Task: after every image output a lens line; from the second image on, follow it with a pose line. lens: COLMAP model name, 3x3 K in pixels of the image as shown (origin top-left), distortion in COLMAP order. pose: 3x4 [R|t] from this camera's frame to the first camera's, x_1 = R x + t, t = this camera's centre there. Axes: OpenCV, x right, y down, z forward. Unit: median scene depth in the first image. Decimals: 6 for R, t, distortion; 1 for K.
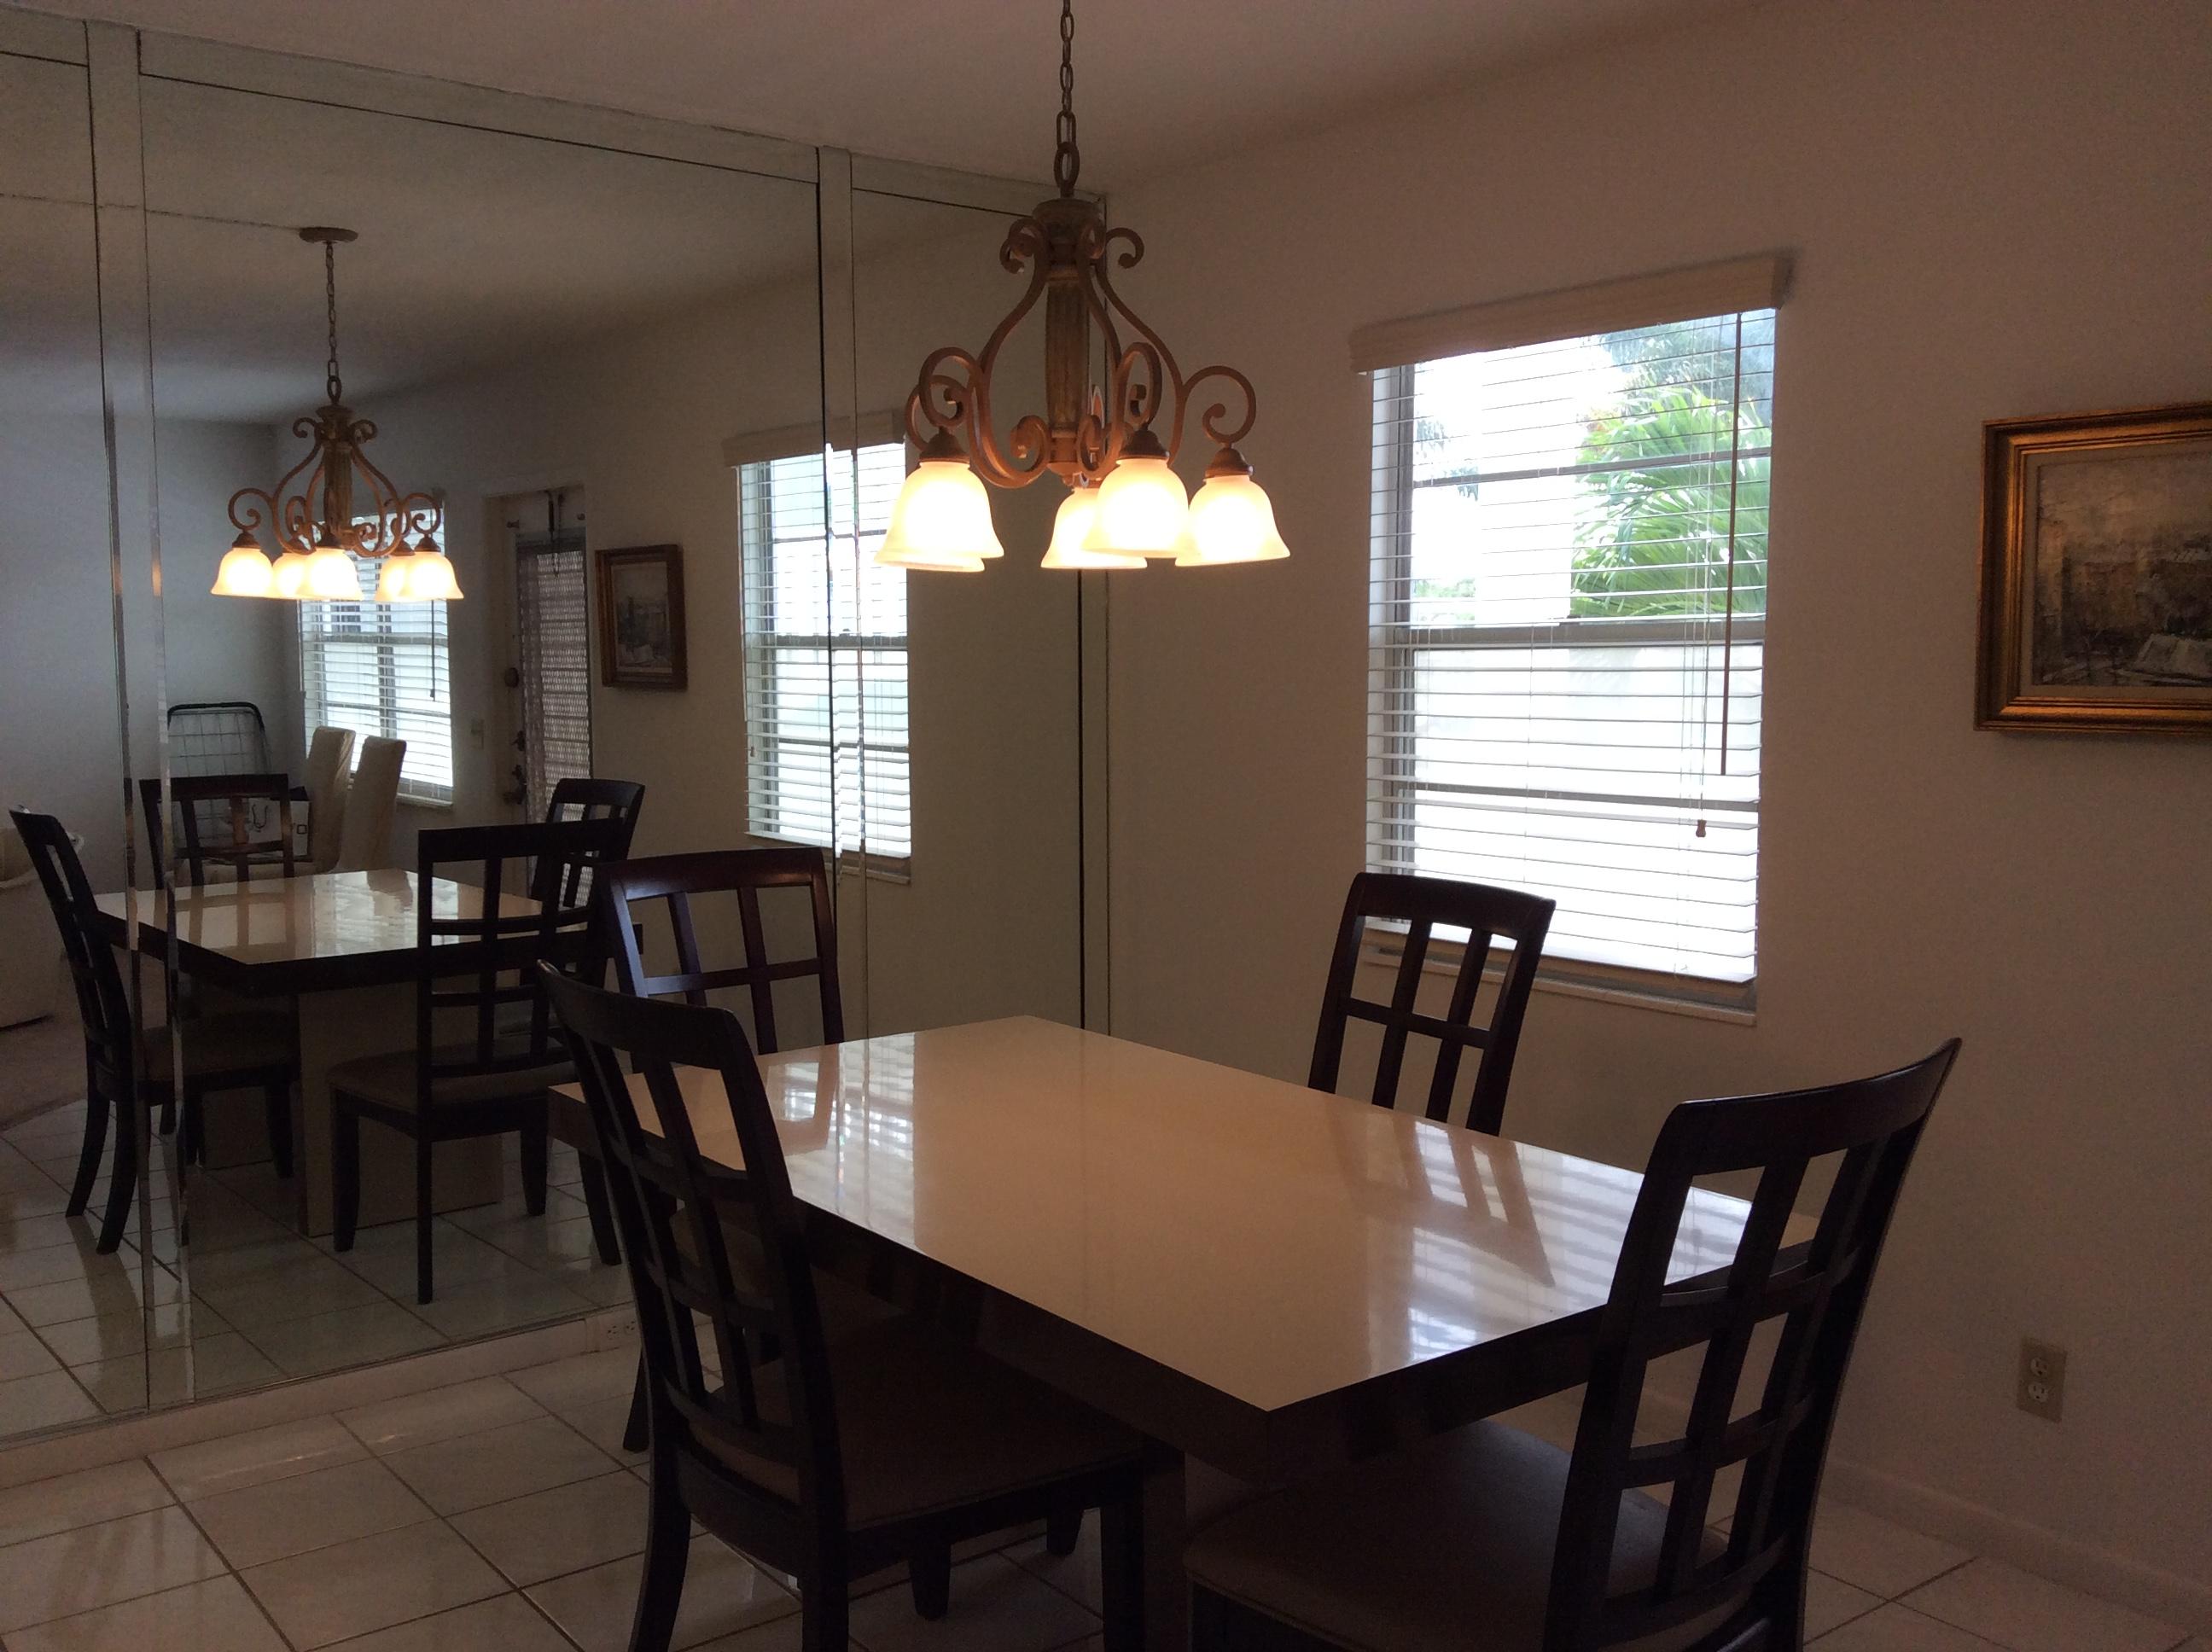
lens RADIAL K [[2046.2, 0, 1104.2], [0, 2046.2, 821.9], [0, 0, 1]] dist [0.065984, 0.000000]
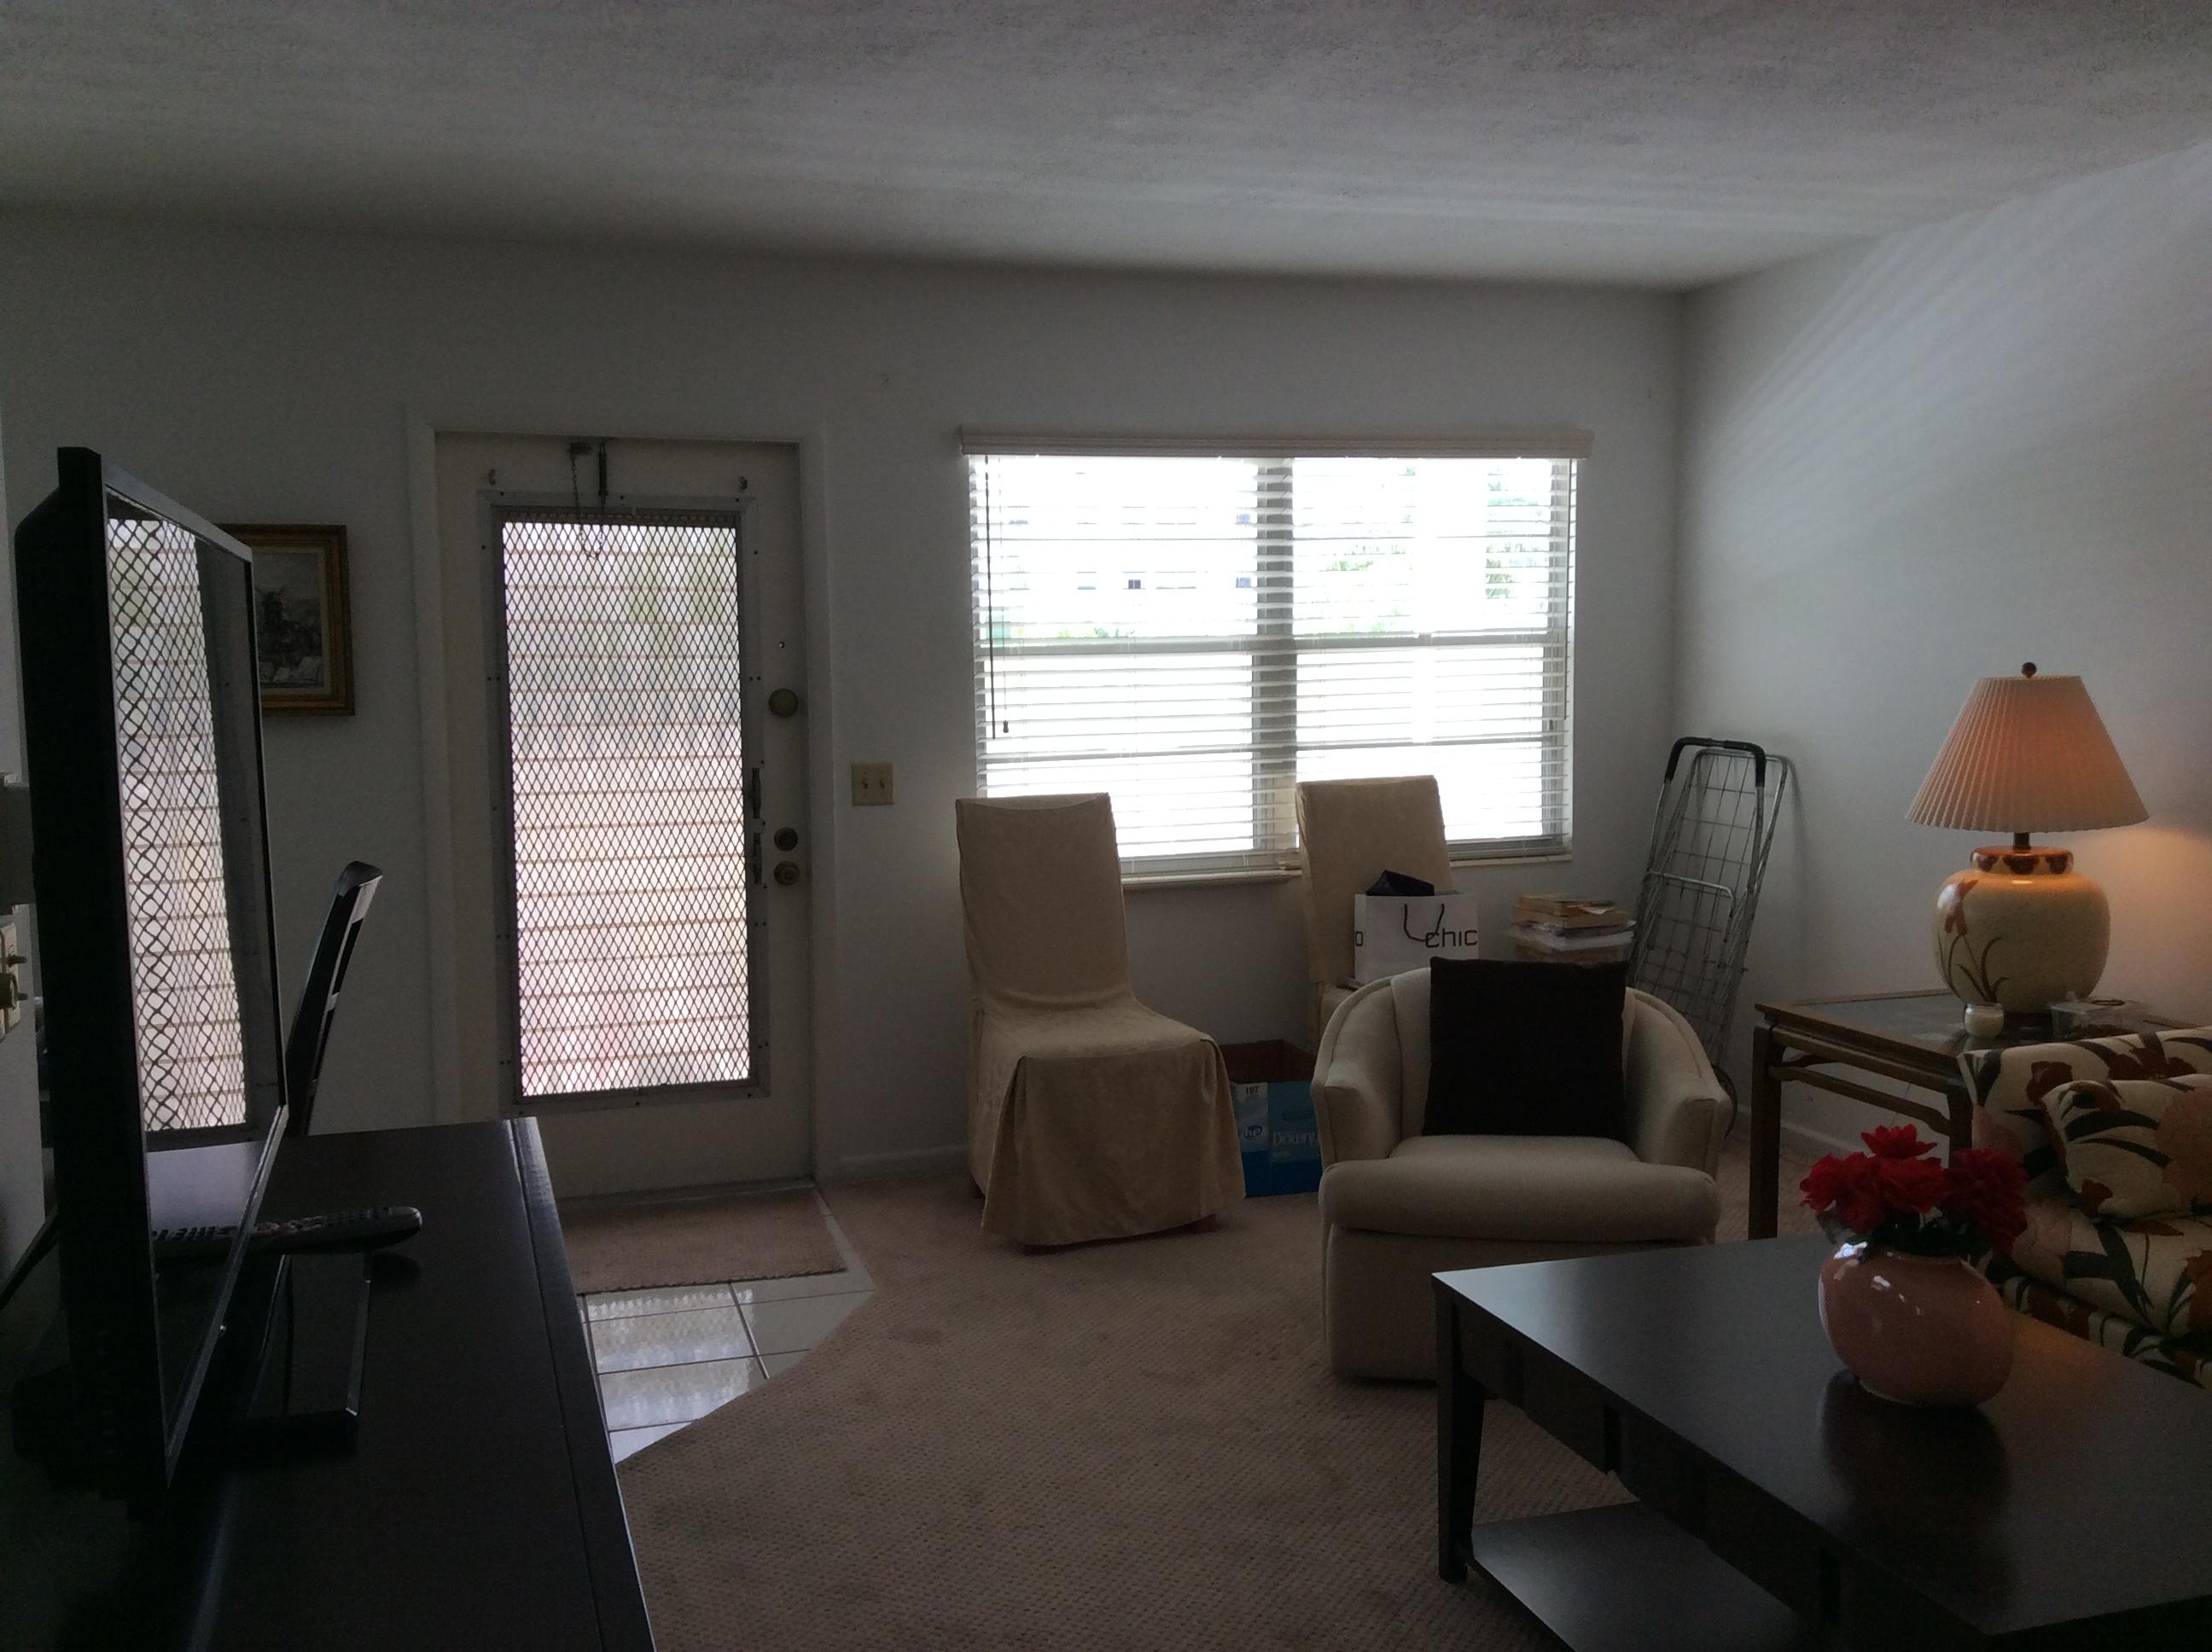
lens RADIAL K [[2046.2, 0, 1106.6], [0, 2046.2, 829.5], [0, 0, 1]] dist [0.065984, 0.000000]
pose [[0.321415, -0.085091, 0.943108, -1.230071], [0.090752, 0.994138, 0.058767, -0.057336], [-0.942580, 0.066700, 0.327253, 0.671503]]
